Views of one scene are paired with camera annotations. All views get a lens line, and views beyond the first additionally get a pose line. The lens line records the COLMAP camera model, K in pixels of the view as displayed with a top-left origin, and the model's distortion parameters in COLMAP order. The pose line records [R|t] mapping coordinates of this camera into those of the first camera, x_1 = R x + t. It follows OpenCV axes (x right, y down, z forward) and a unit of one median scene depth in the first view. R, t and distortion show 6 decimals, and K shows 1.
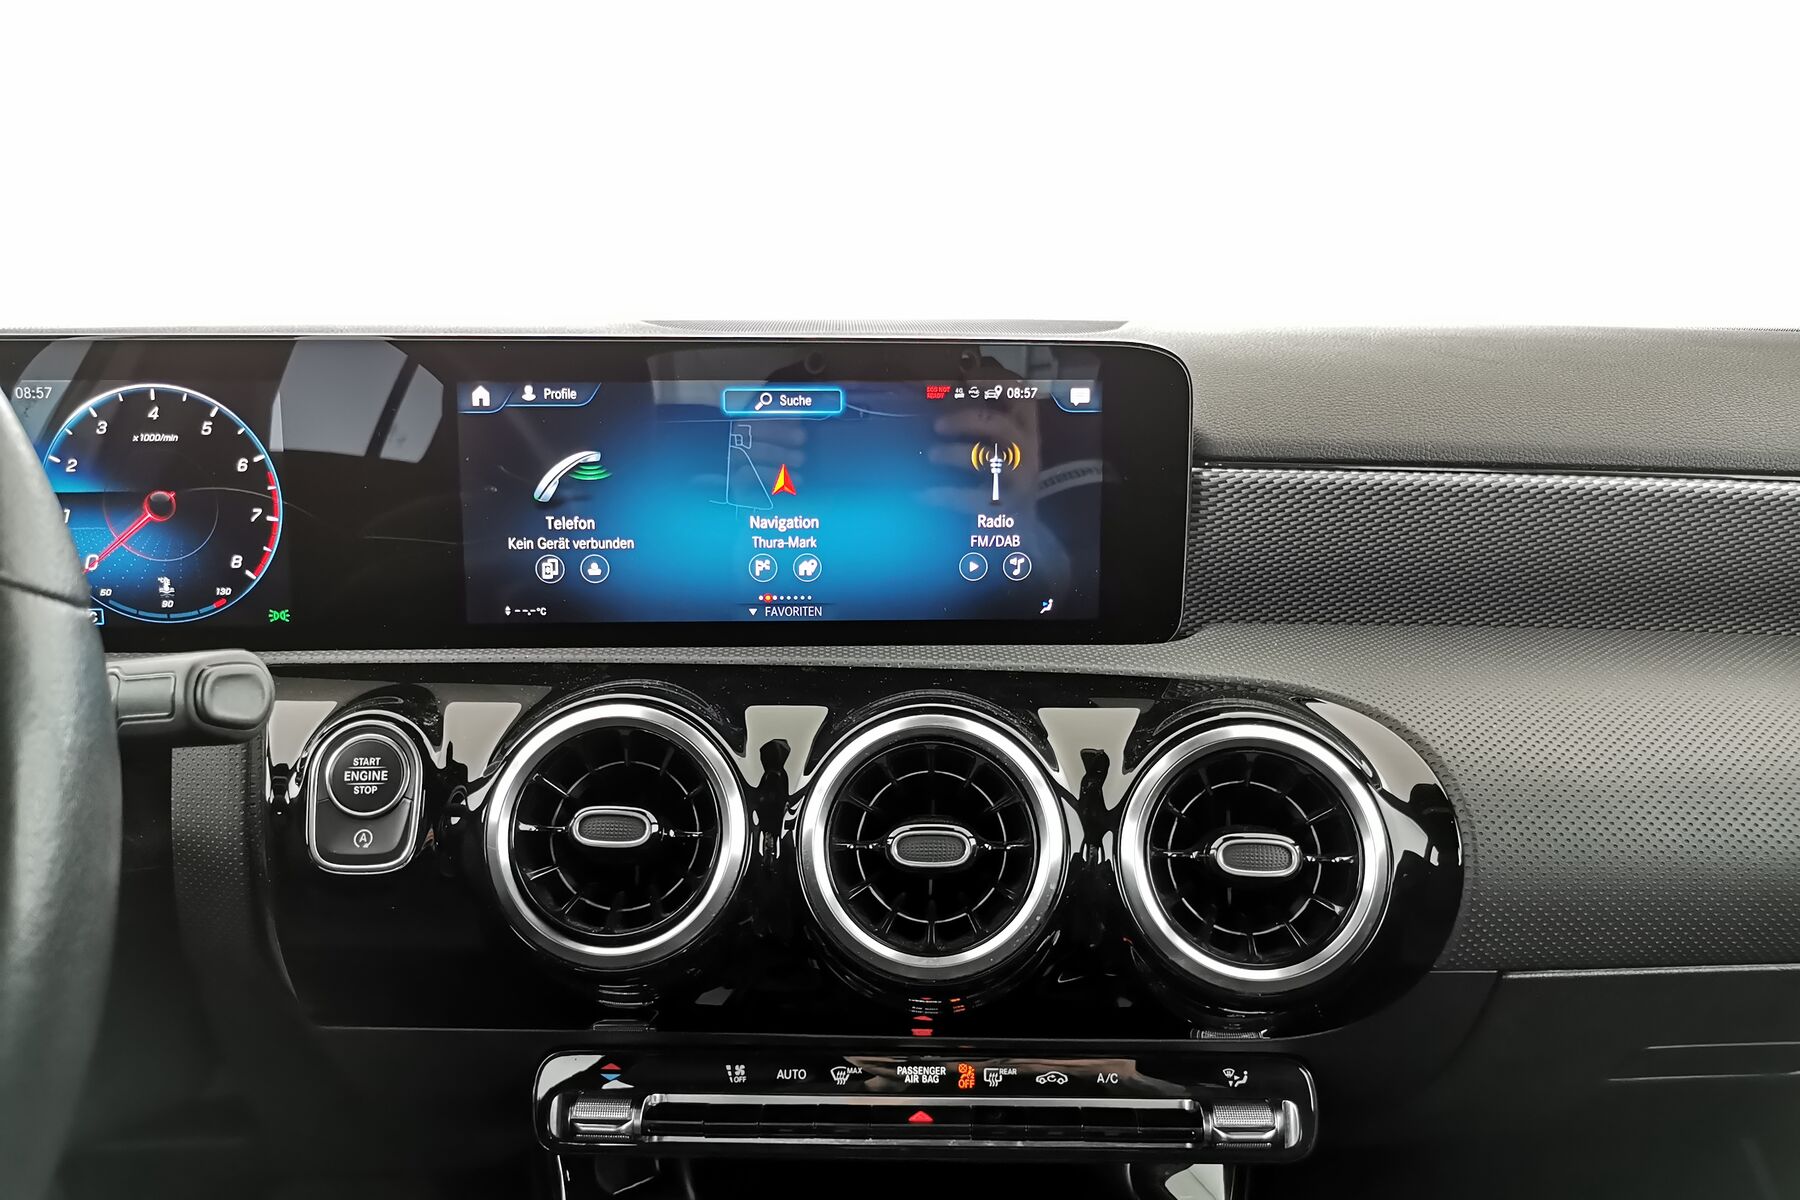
lens RADIAL K [[1422.9, 0, 902.9], [0, 1422.9, 595.1], [0, 0, 1]] dist [0.027217, -0.028365]
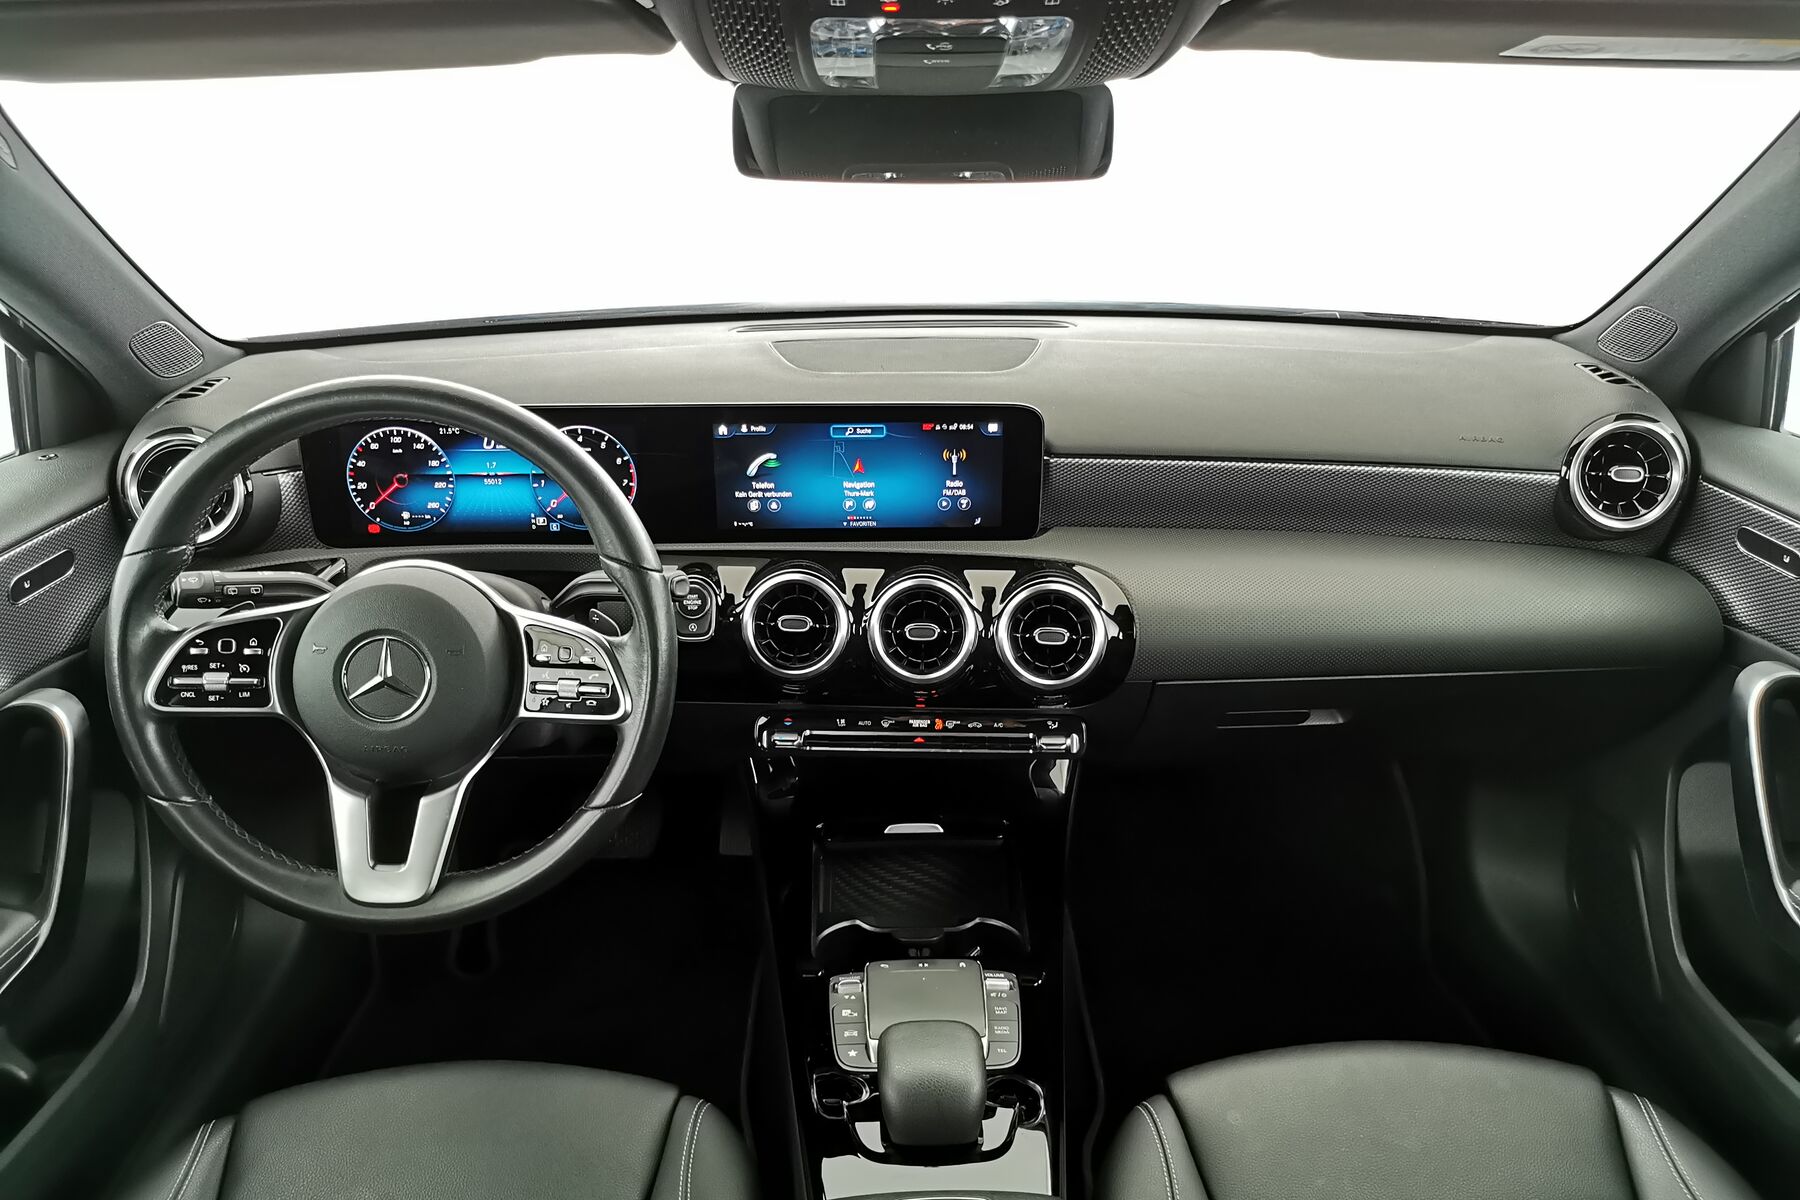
lens RADIAL K [[1422.9, 0, 901.1], [0, 1422.9, 599.6], [0, 0, 1]] dist [0.027217, -0.028365]
pose [[0.999774, 0.003658, -0.020950, 0.030167], [0.000490, 0.980873, 0.194646, -0.314754], [0.021262, -0.194612, 0.980650, -1.237949]]
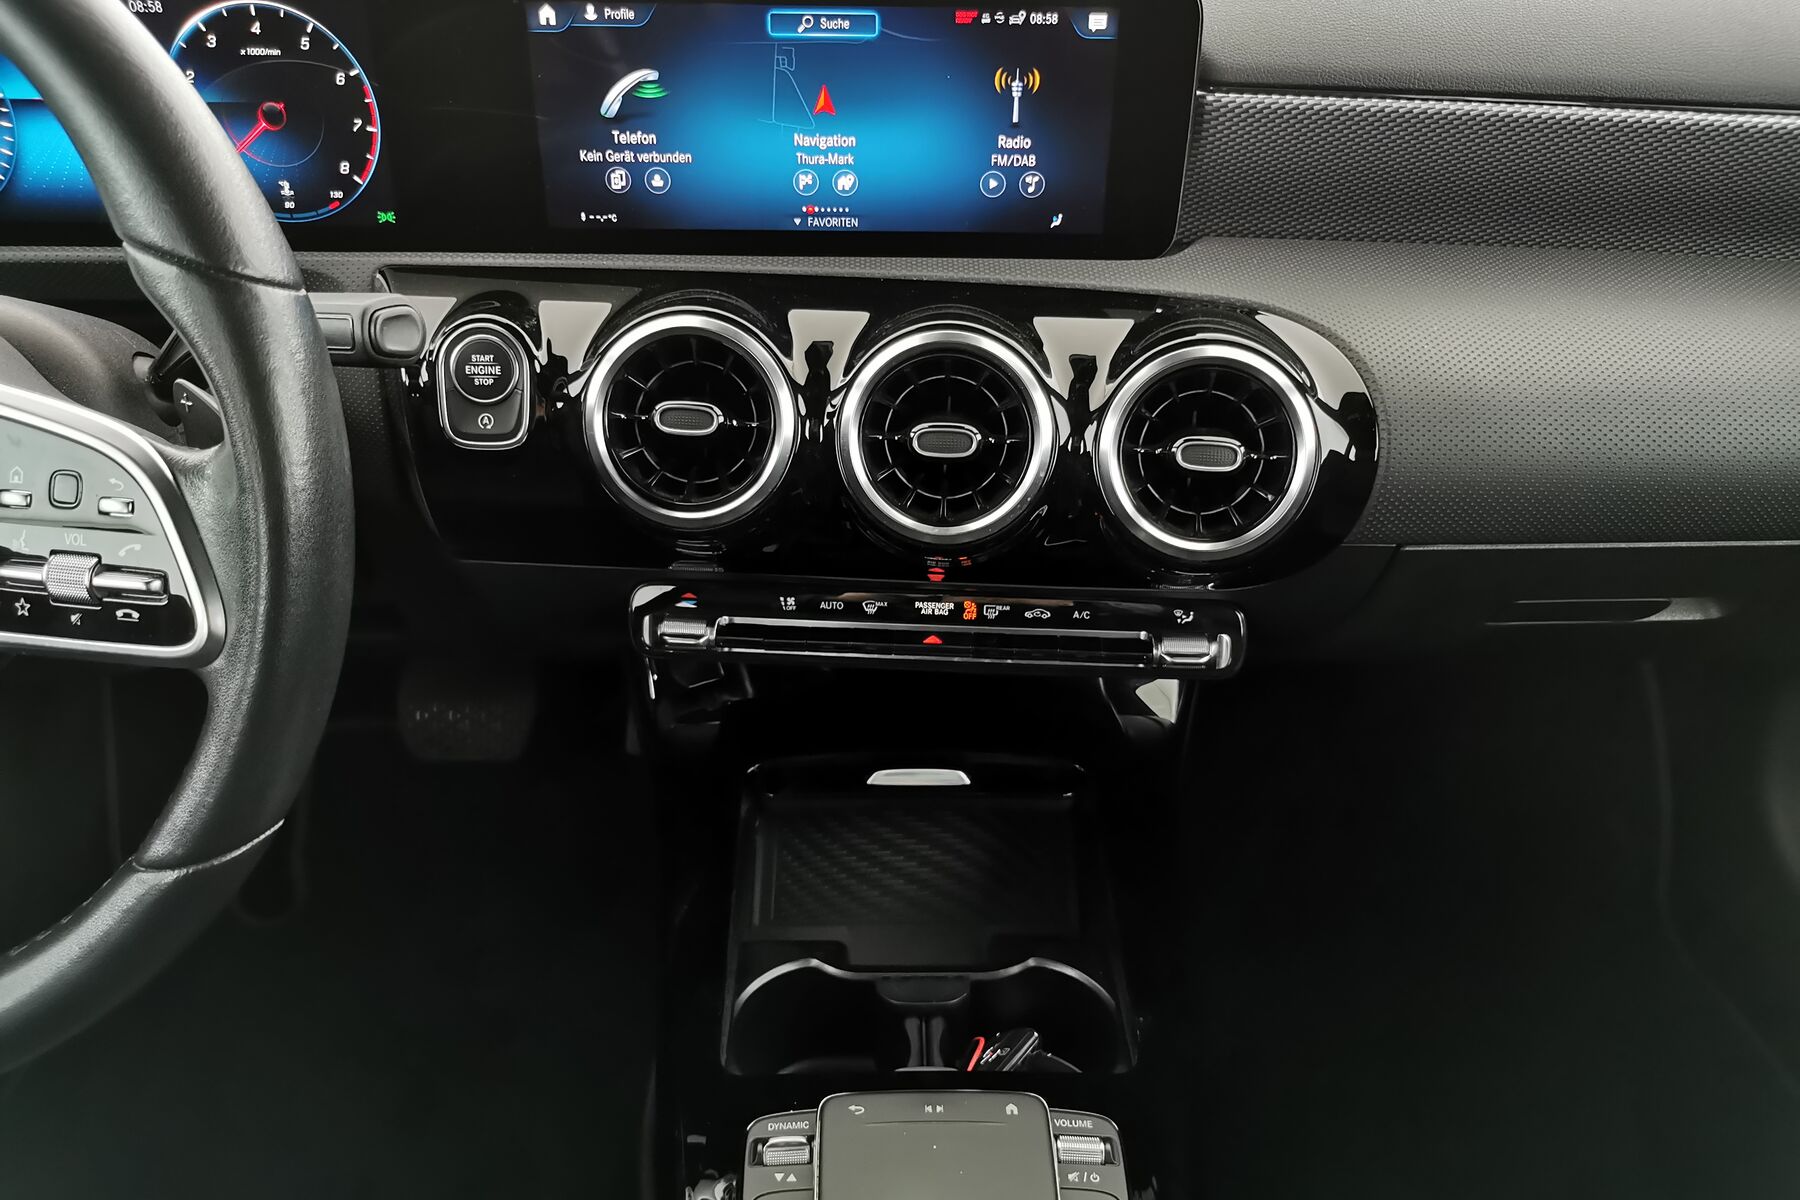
lens RADIAL K [[1422.9, 0, 901.8], [0, 1422.9, 602.1], [0, 0, 1]] dist [0.027217, -0.028365]
pose [[0.999456, 0.025820, -0.020533, 0.009701], [-0.017158, 0.938467, 0.344943, -0.100581], [0.028176, -0.344403, 0.938399, -0.177479]]
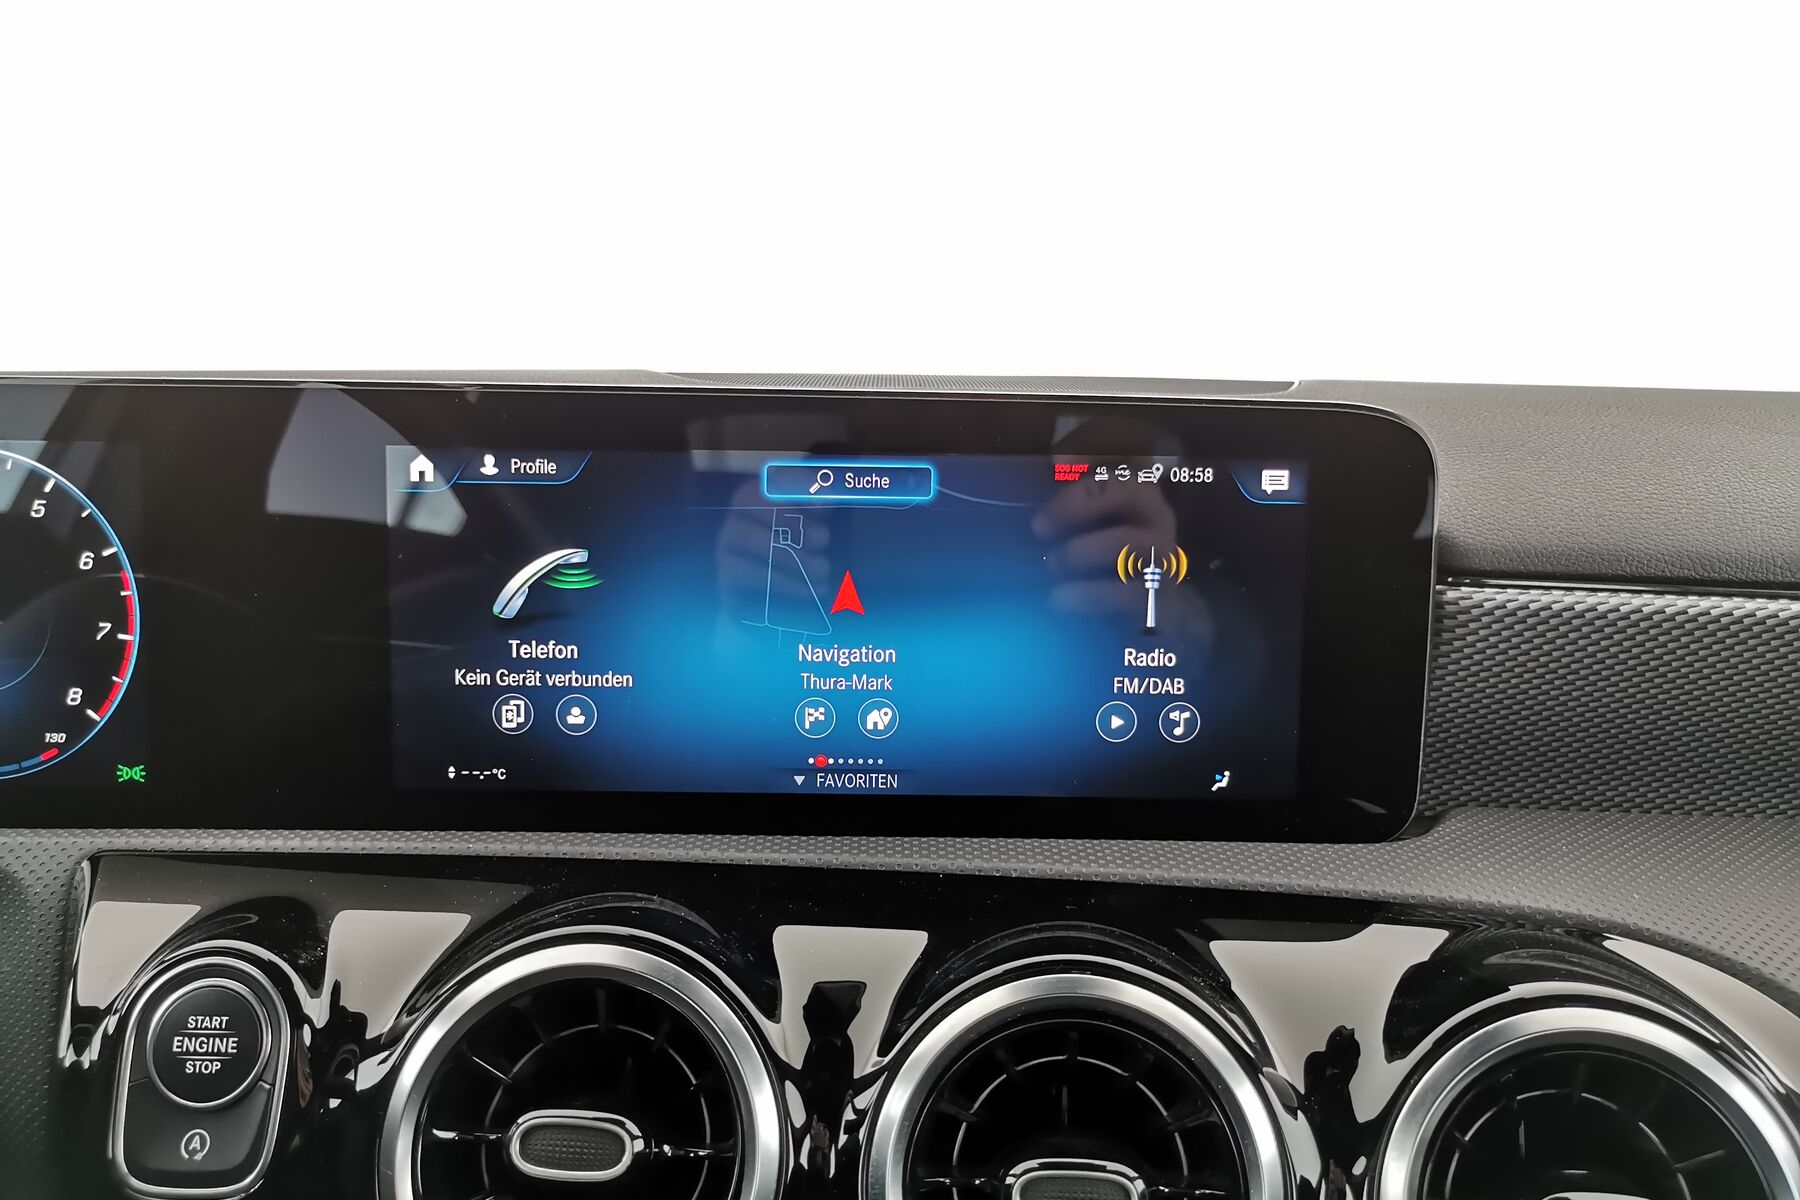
lens RADIAL K [[1422.9, 0, 893.3], [0, 1422.9, 599.9], [0, 0, 1]] dist [0.027217, -0.028365]
pose [[0.999156, 0.017940, -0.036964, -0.035991], [-0.019657, 0.998719, -0.046625, -0.046611], [0.036080, 0.047313, 0.998228, 0.308810]]
